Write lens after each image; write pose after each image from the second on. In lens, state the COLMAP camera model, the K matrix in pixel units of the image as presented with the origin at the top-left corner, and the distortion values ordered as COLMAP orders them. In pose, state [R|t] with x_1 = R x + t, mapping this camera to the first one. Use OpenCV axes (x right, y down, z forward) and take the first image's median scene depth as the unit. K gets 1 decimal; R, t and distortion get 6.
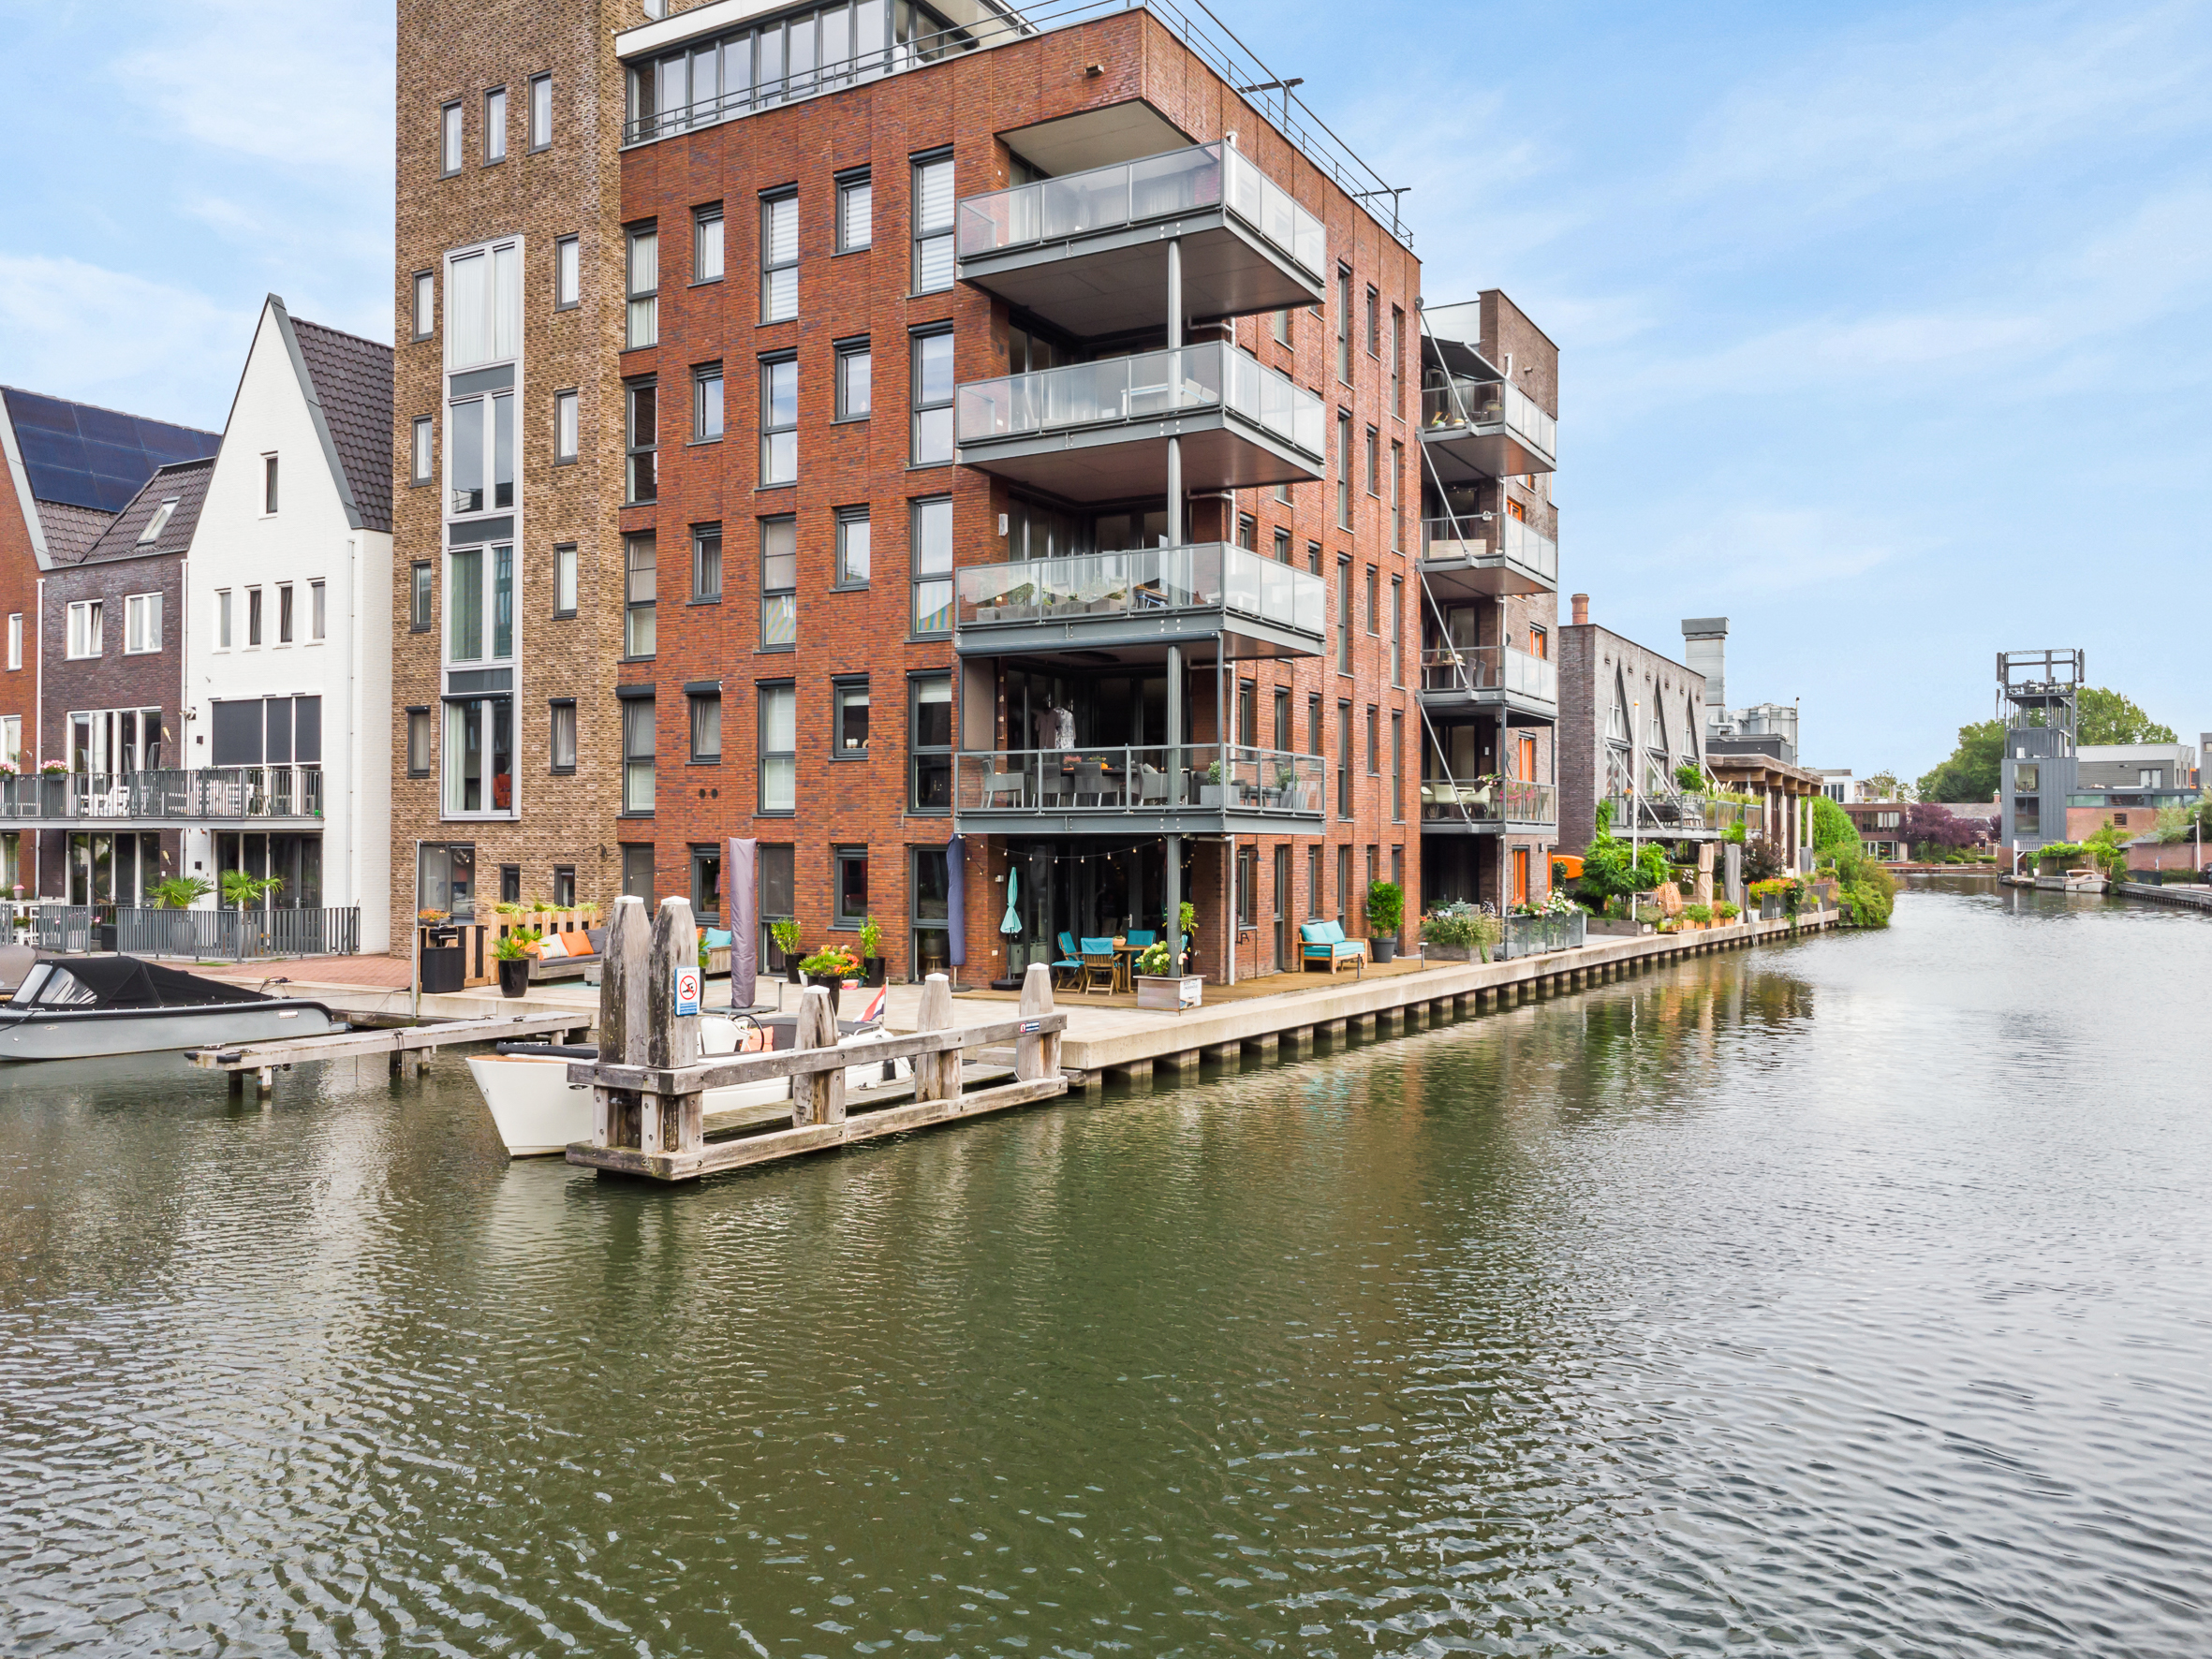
lens RADIAL K [[1692.5, 0, 1105.3], [0, 1692.5, 816.4], [0, 0, 1]] dist [0.003398, 0.001018]
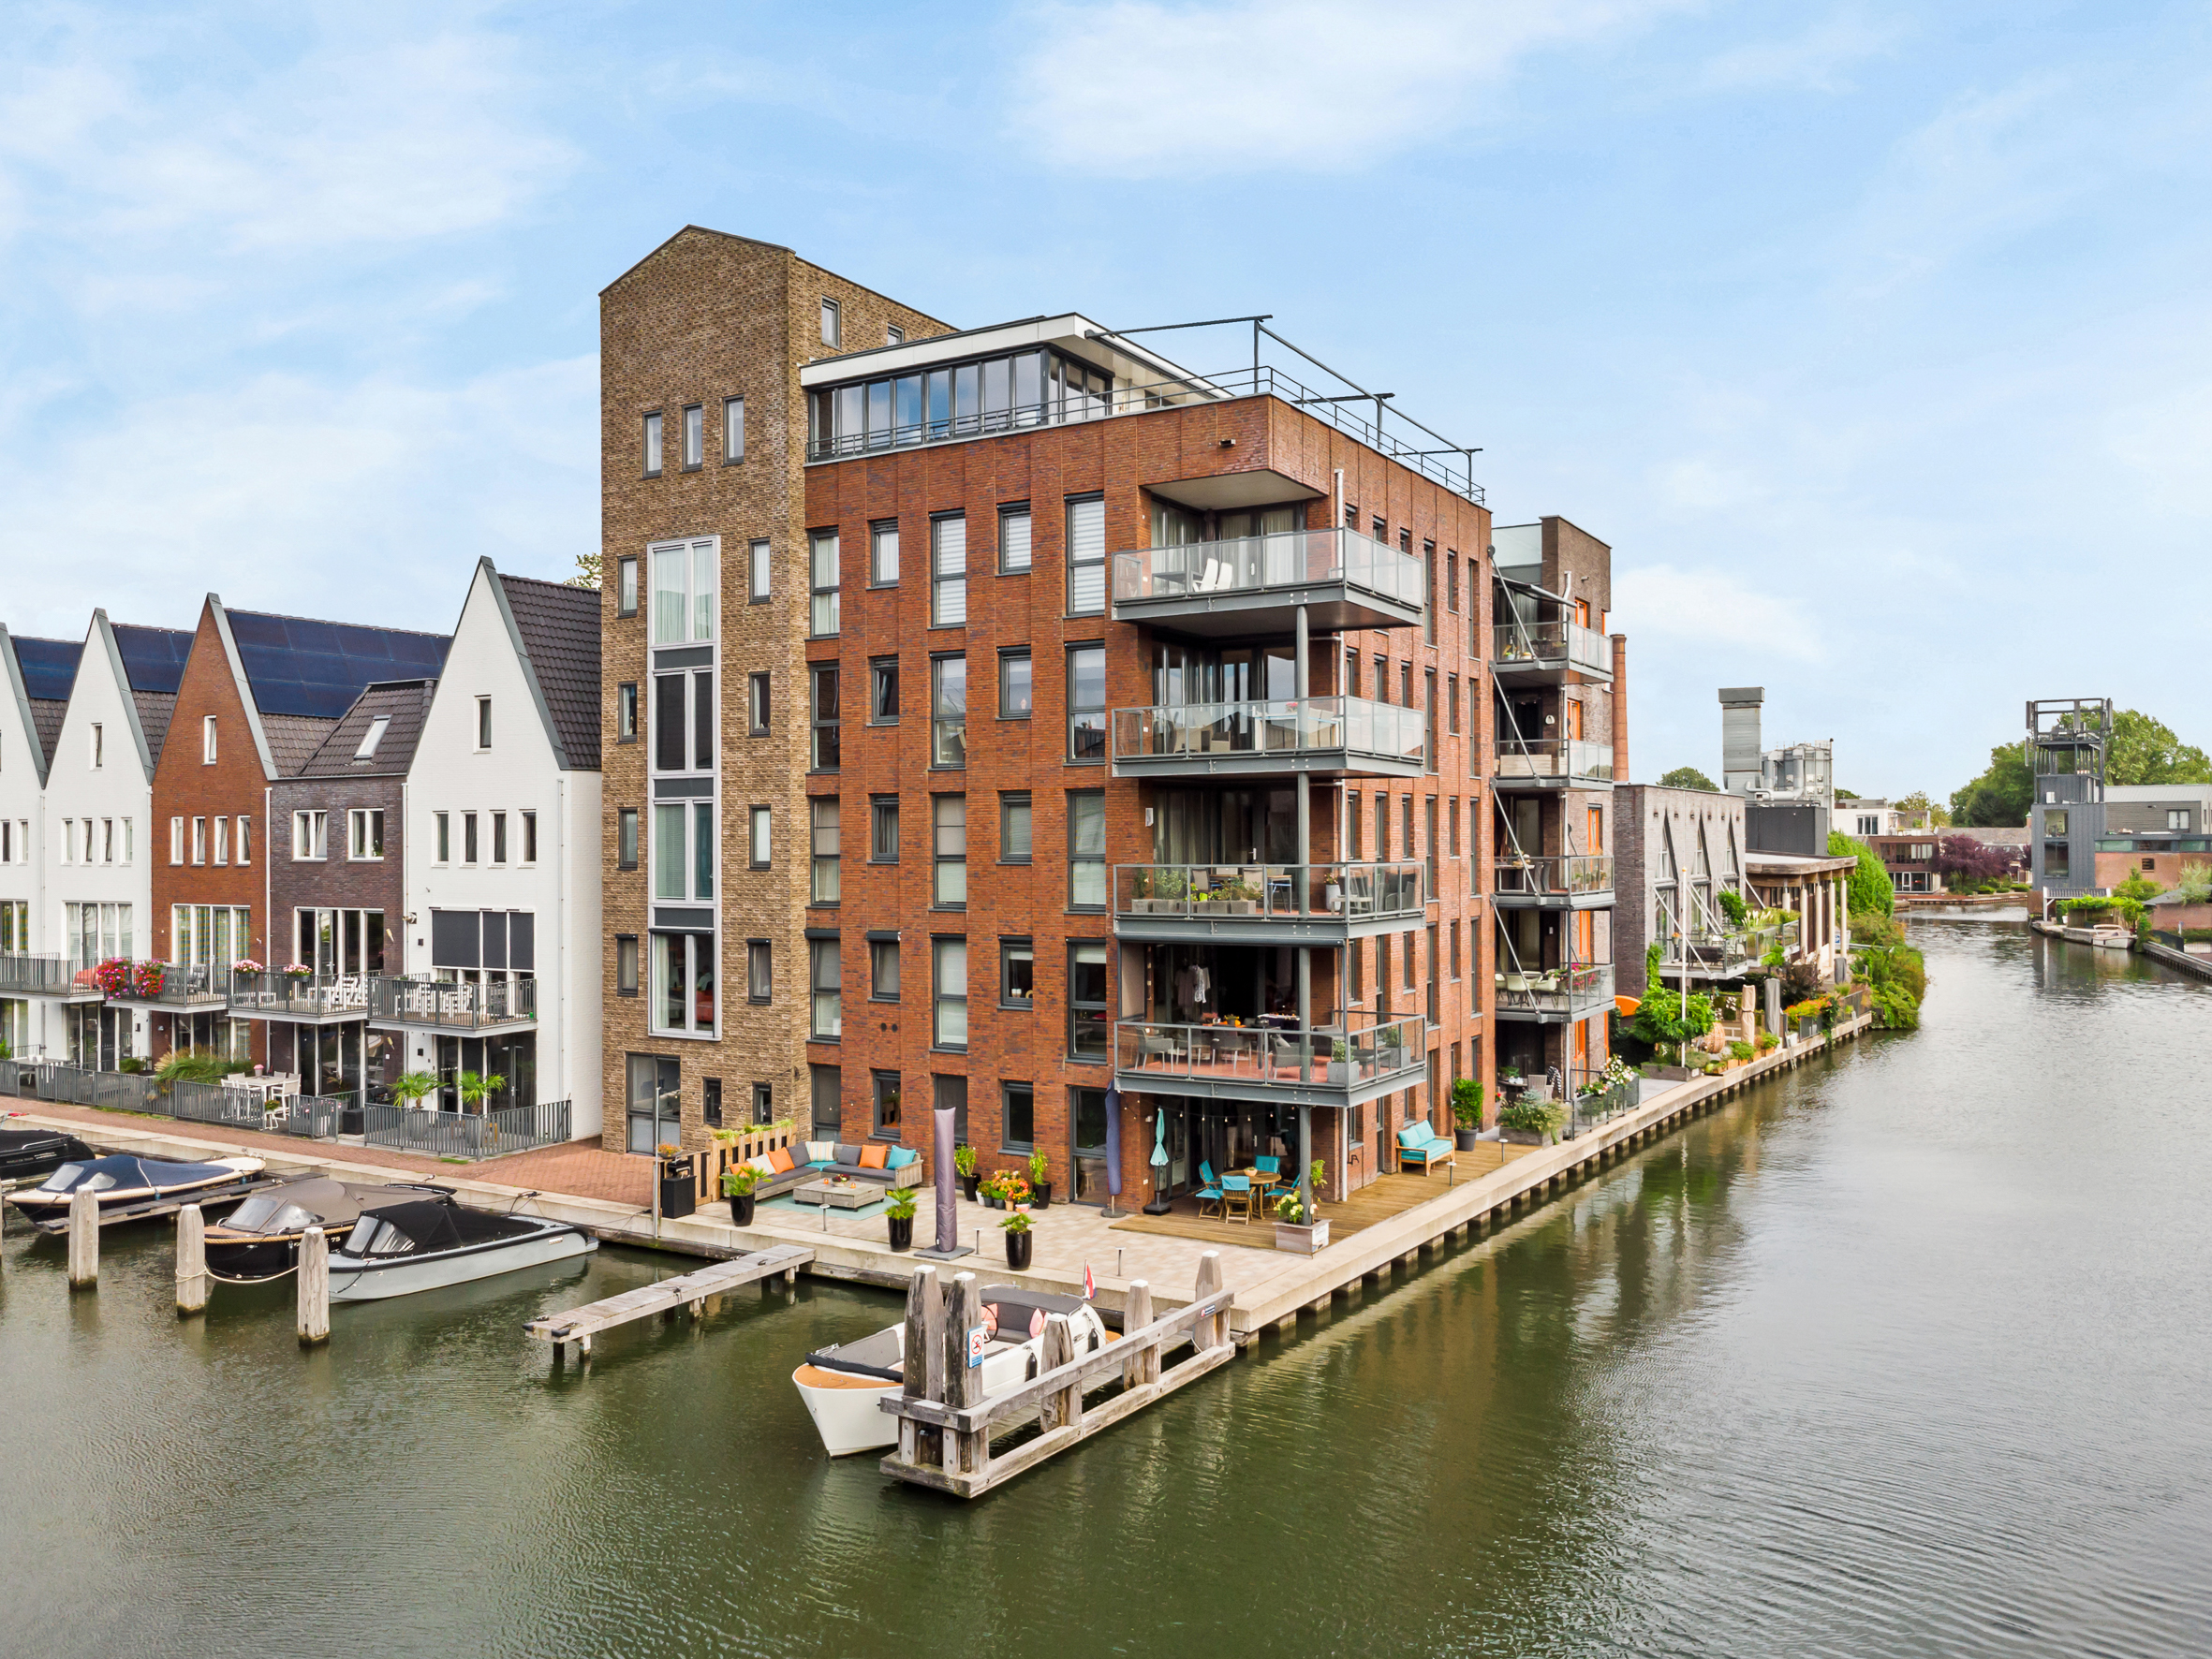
lens RADIAL K [[1678.5, 0, 1107.8], [0, 1678.5, 818.7], [0, 0, 1]] dist [0.004141, -0.002905]
pose [[0.999790, -0.007477, -0.019098, -0.057624], [0.007555, 0.999963, 0.004011, -0.151587], [0.019067, -0.004154, 0.999810, -0.142898]]
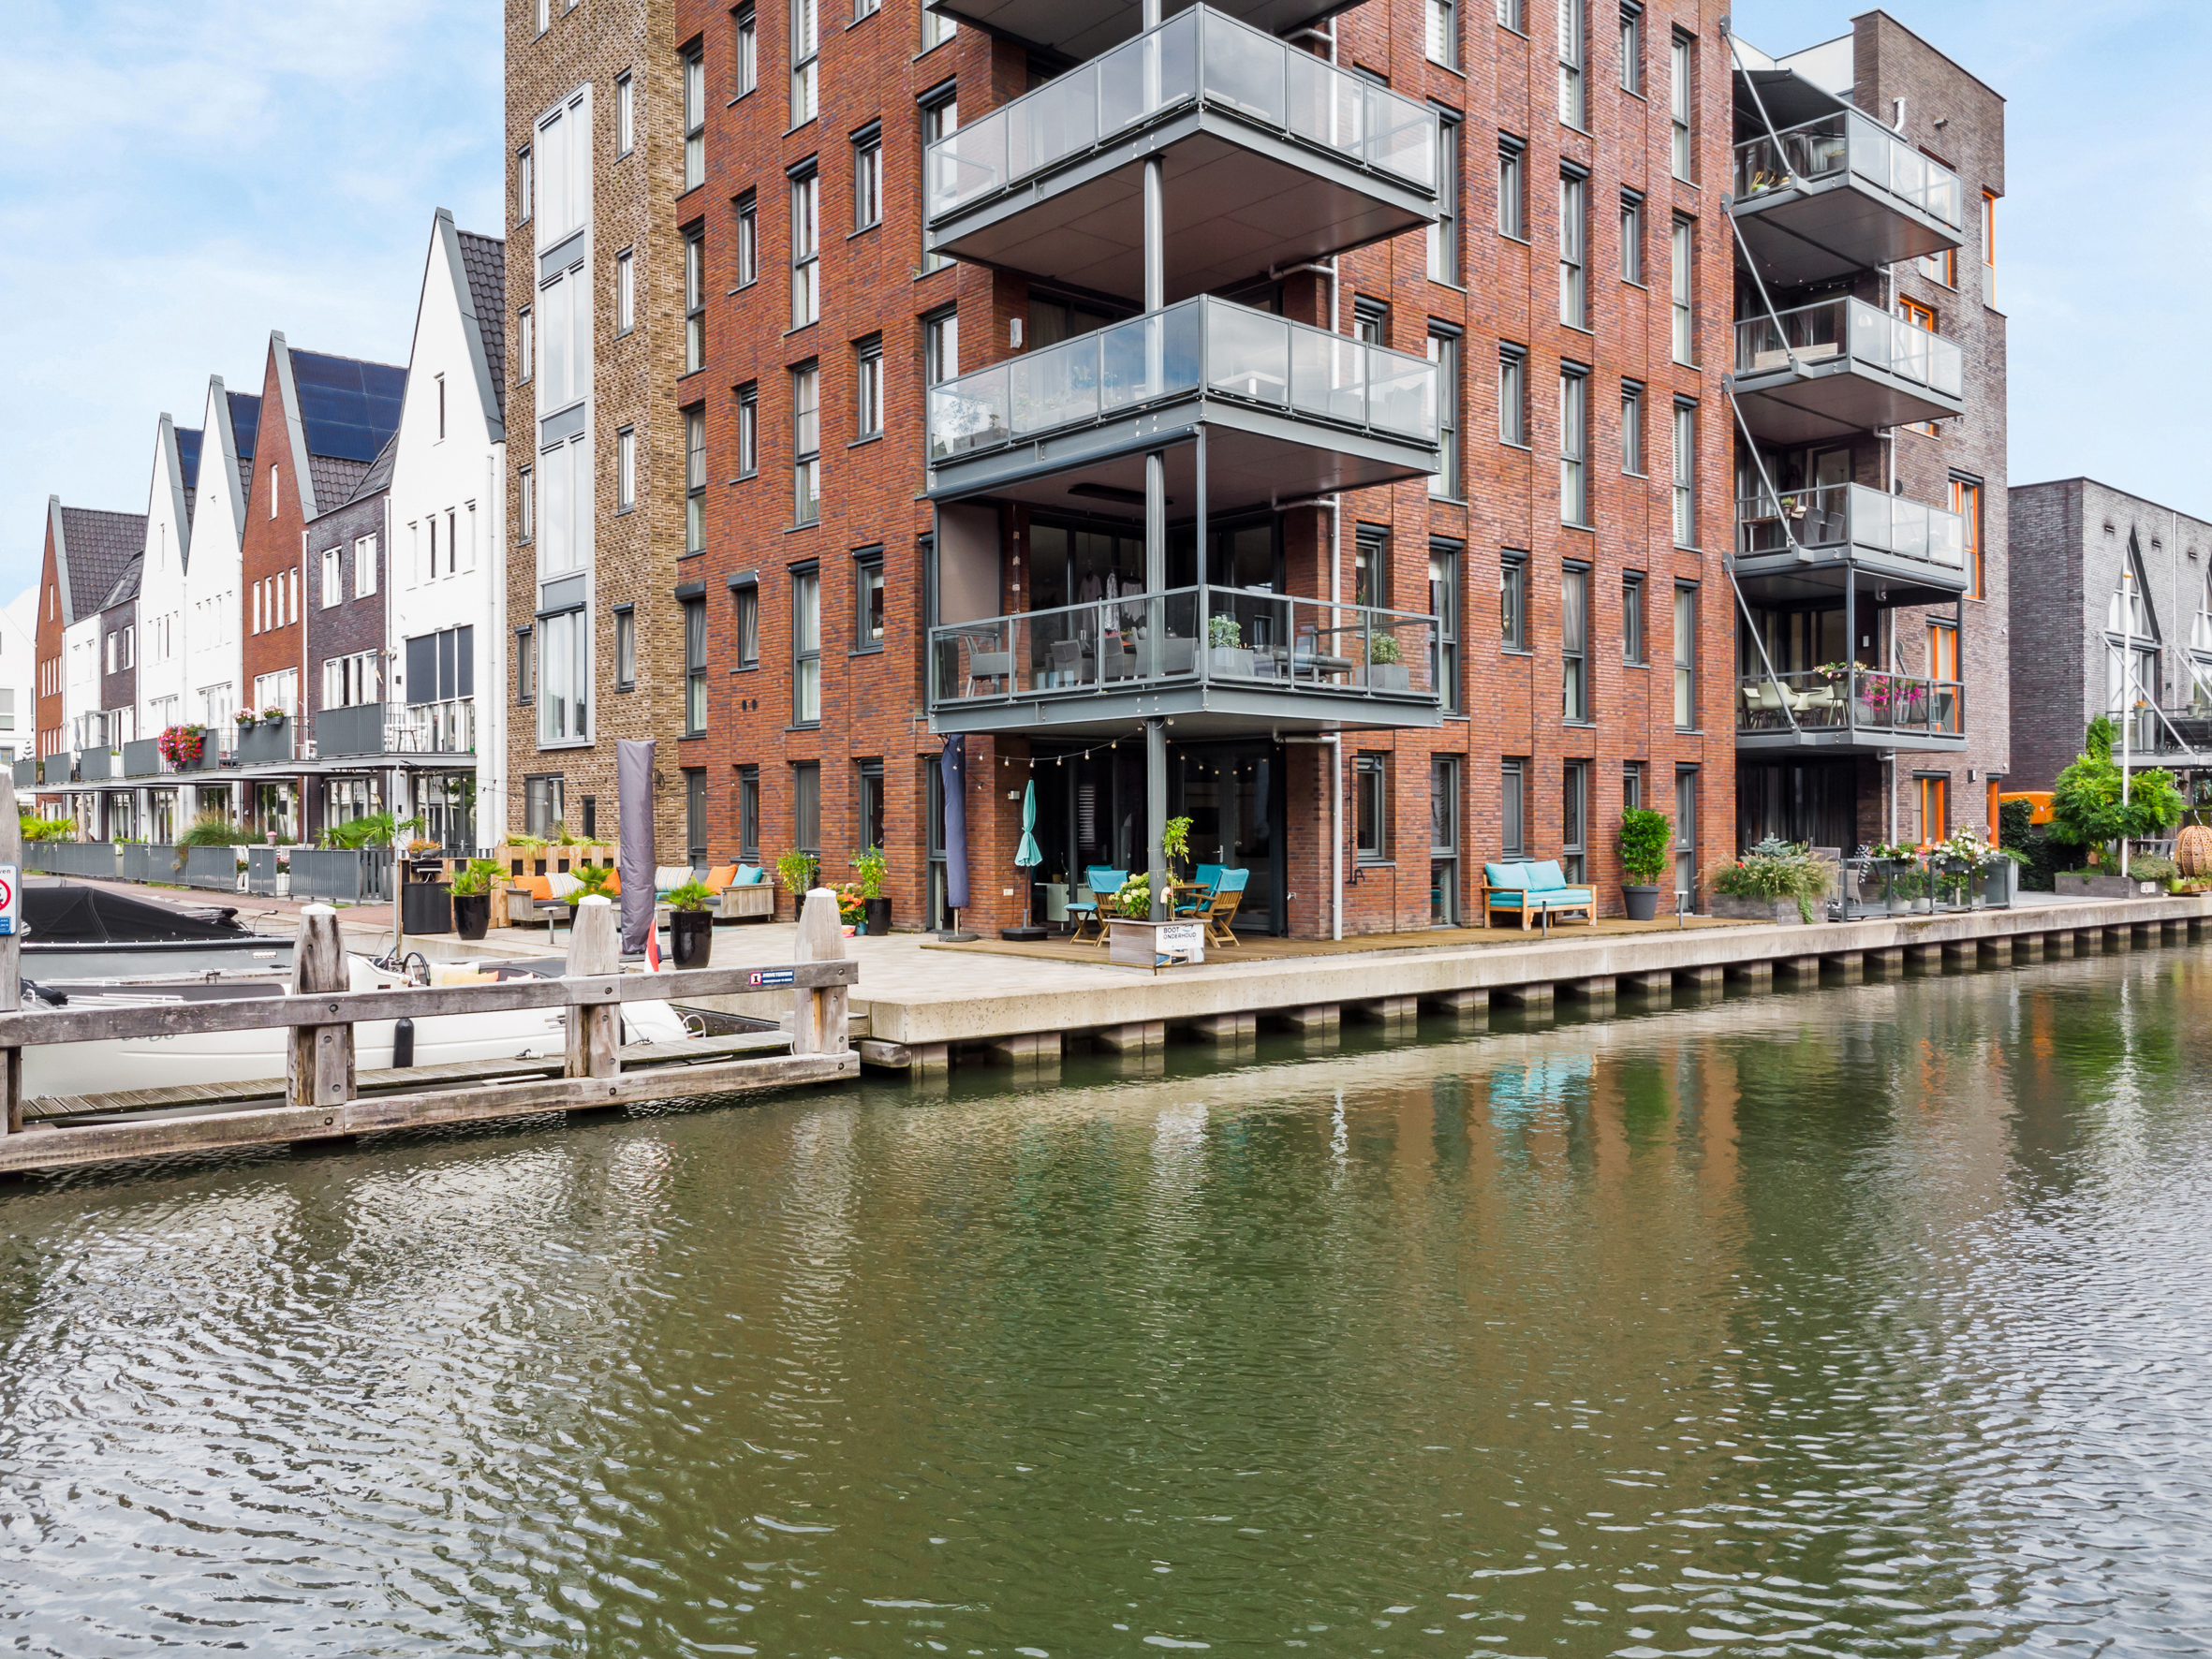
lens RADIAL K [[1692.5, 0, 1105.3], [0, 1692.5, 816.4], [0, 0, 1]] dist [0.003398, 0.001018]
pose [[0.945156, -0.008624, -0.326505, 0.194611], [0.012332, 0.999881, 0.009290, 0.034052], [0.326386, -0.012807, 0.945150, 0.248207]]
